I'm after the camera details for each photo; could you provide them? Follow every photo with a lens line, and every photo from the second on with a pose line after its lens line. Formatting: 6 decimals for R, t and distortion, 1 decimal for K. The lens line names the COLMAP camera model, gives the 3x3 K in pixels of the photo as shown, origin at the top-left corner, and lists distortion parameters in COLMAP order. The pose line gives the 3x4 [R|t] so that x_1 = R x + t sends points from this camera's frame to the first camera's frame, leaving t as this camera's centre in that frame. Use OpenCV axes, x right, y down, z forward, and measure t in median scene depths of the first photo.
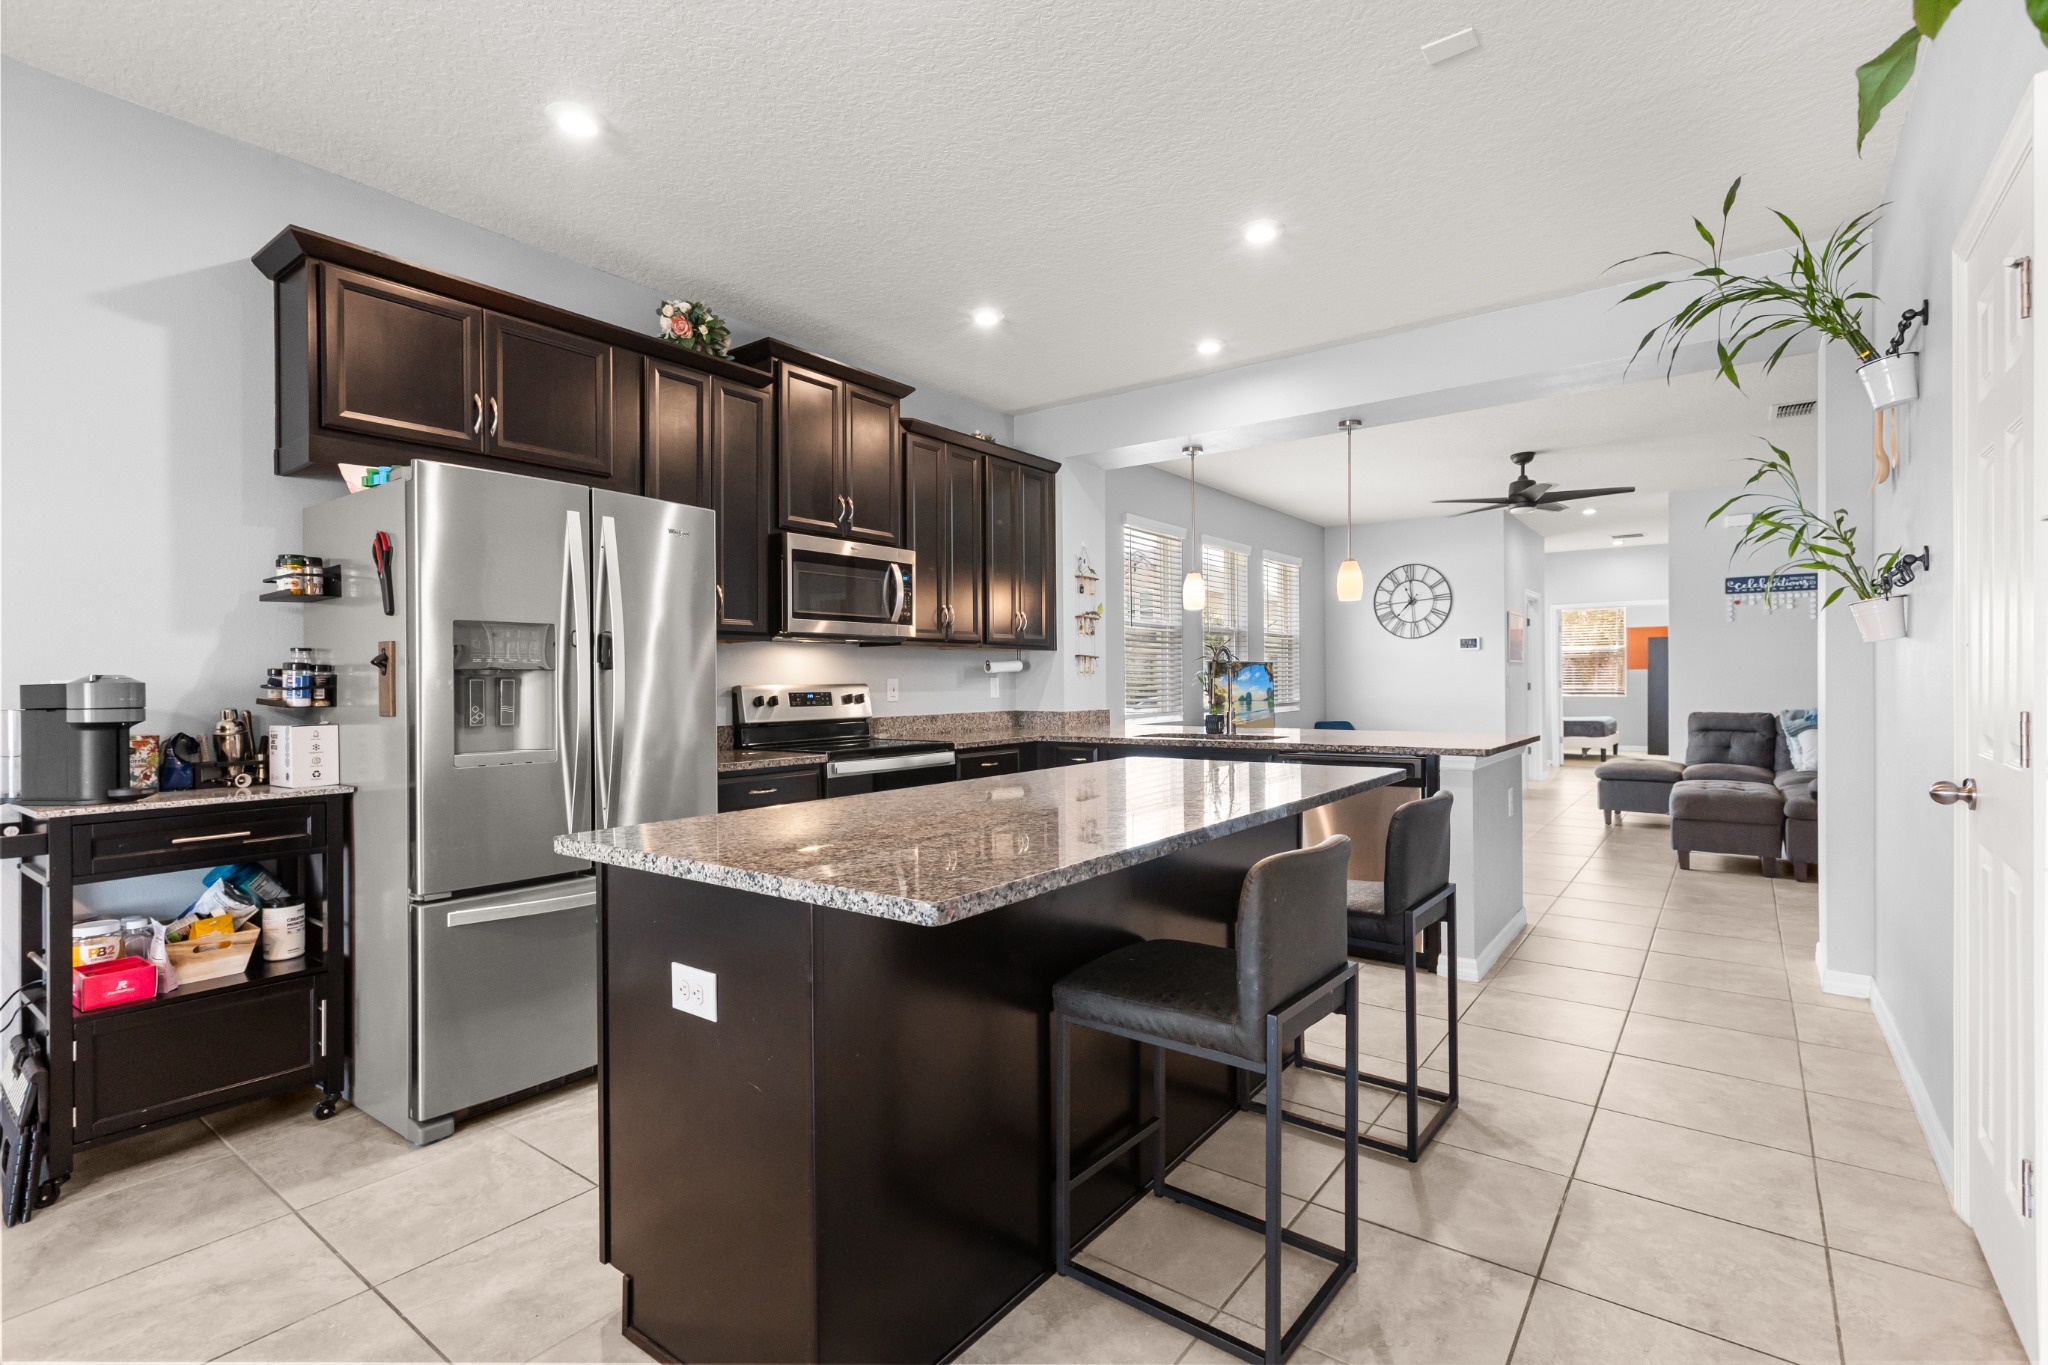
lens RADIAL K [[943.5, 0, 1026.8], [0, 943.5, 683.0], [0, 0, 1]] dist [0.000314, -0.000036]
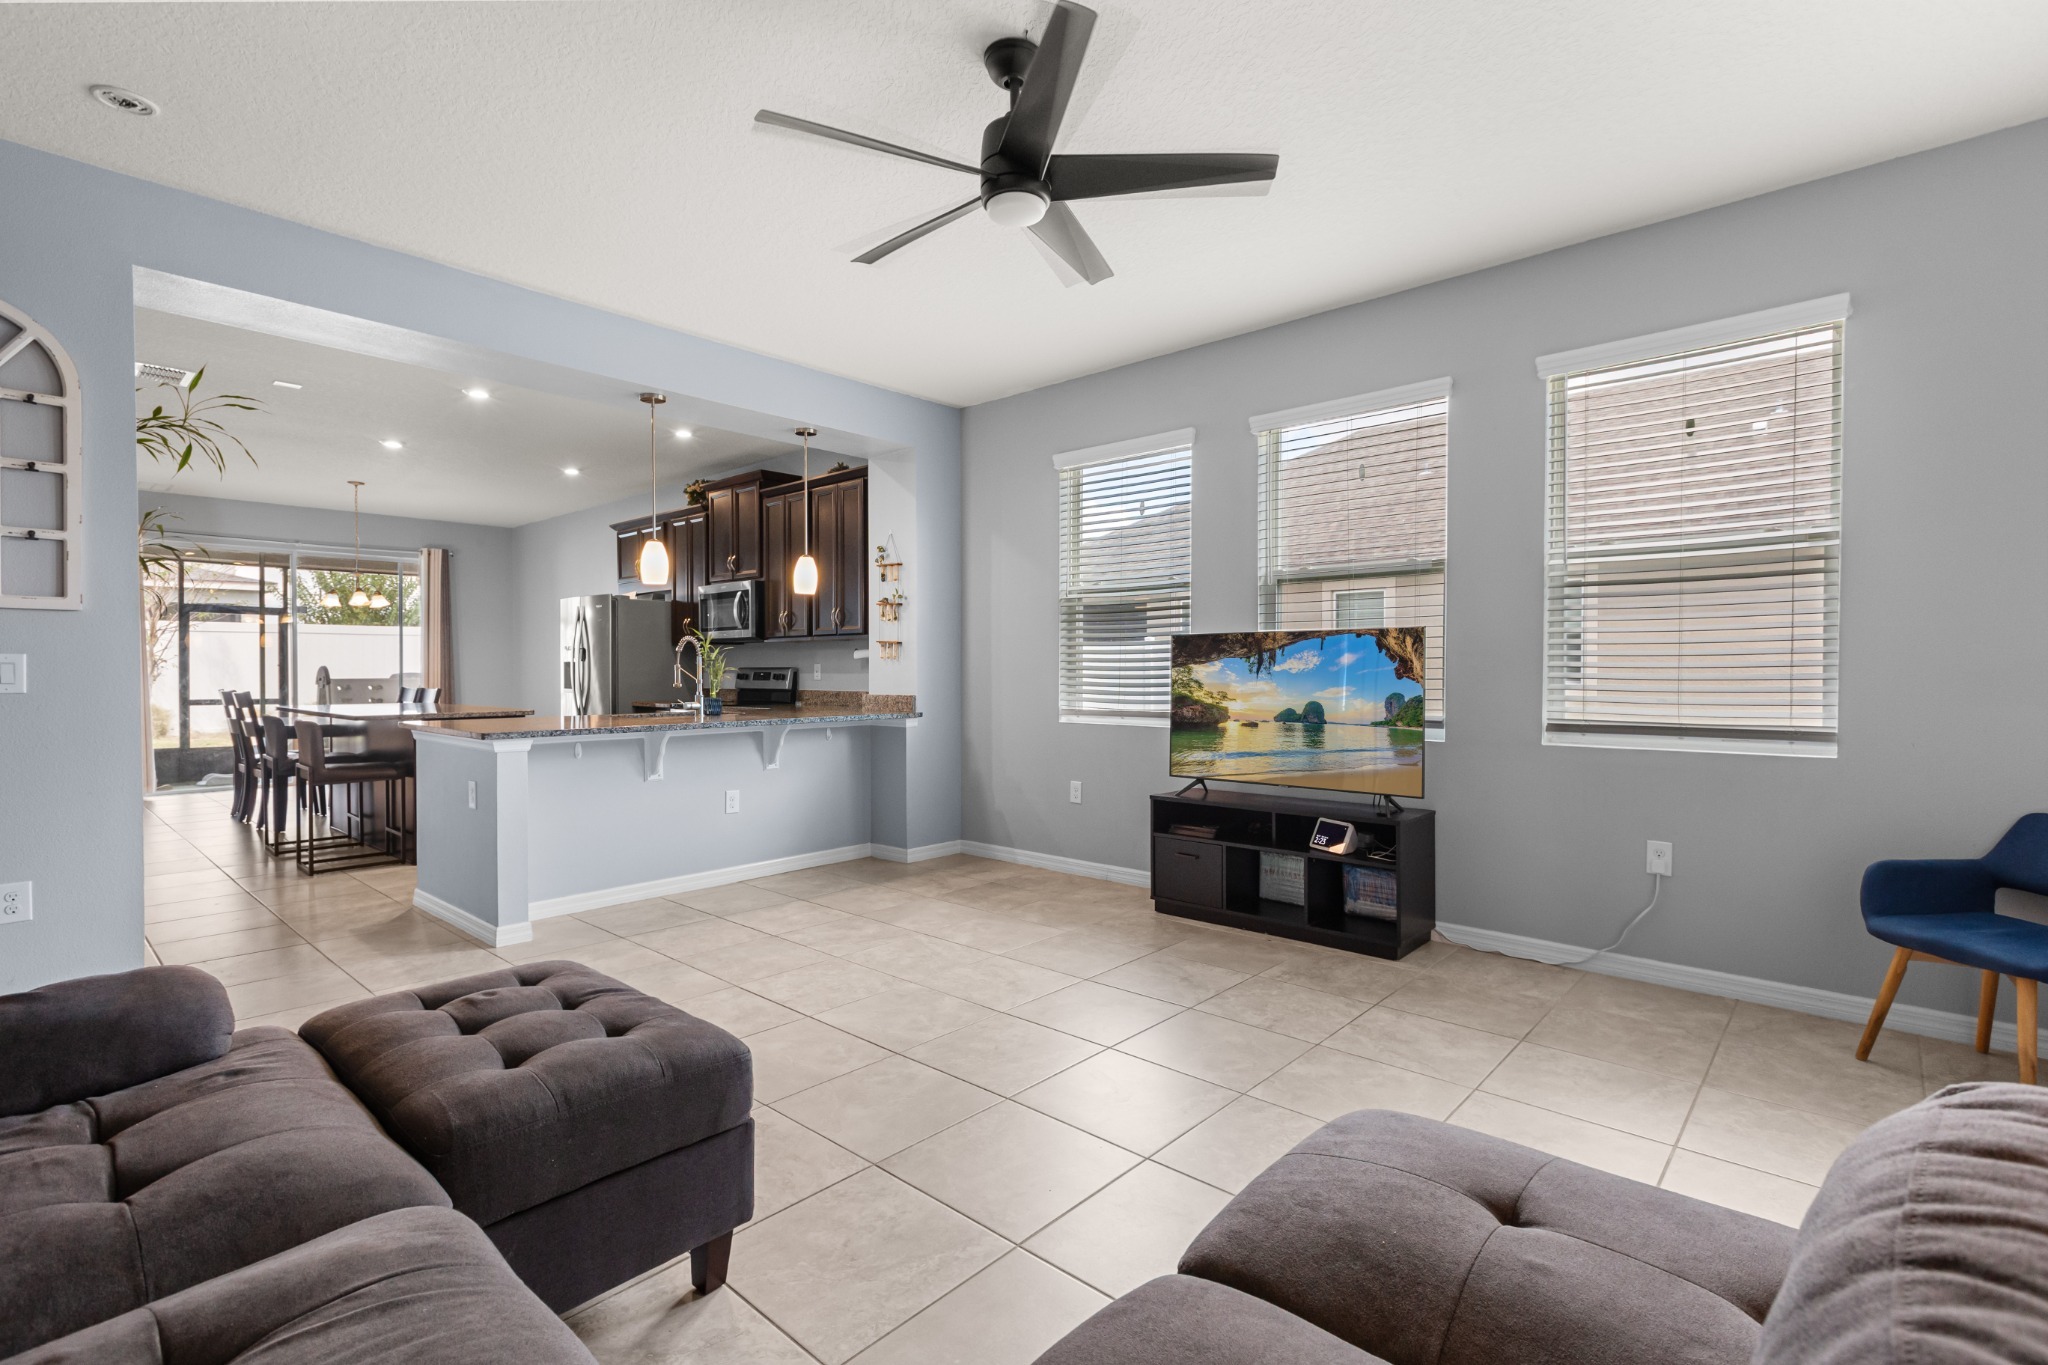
lens RADIAL K [[943.5, 0, 1026.8], [0, 943.5, 683.0], [0, 0, 1]] dist [0.000314, -0.000036]
pose [[-0.084577, 0.022229, -0.996169, 1.266752], [-0.003470, 0.999738, 0.022604, -0.009256], [0.996411, 0.005369, -0.084478, 1.461214]]
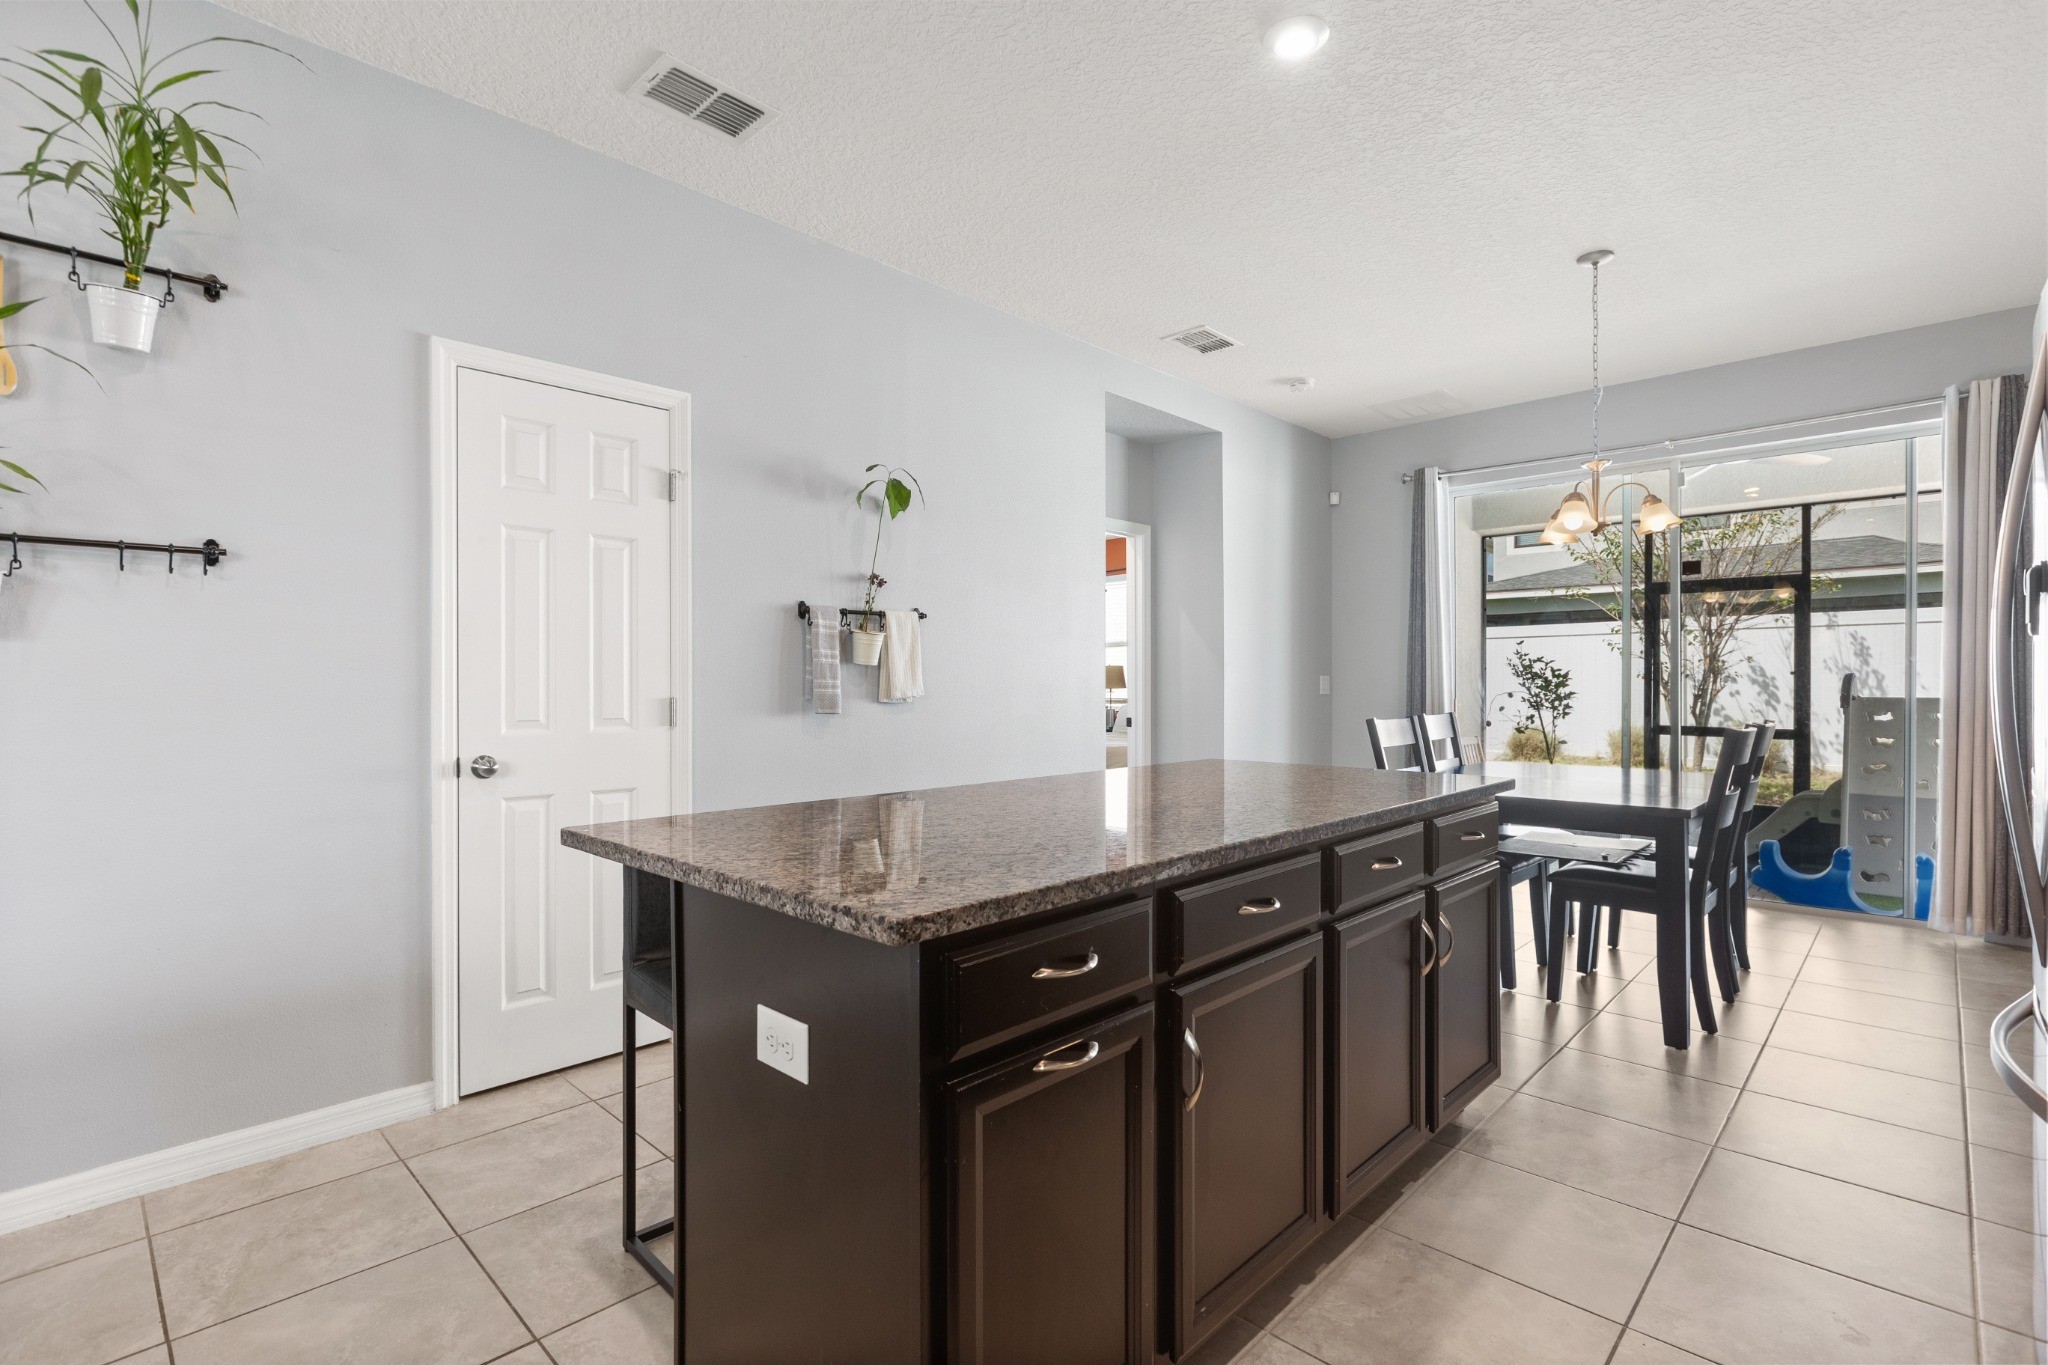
lens RADIAL K [[943.5, 0, 1026.8], [0, 943.5, 683.0], [0, 0, 1]] dist [0.000314, -0.000036]
pose [[-0.992473, 0.011222, 0.121948, 0.028689], [0.011544, 0.999931, 0.001935, 0.005142], [-0.121918, 0.003328, -0.992535, 0.912589]]
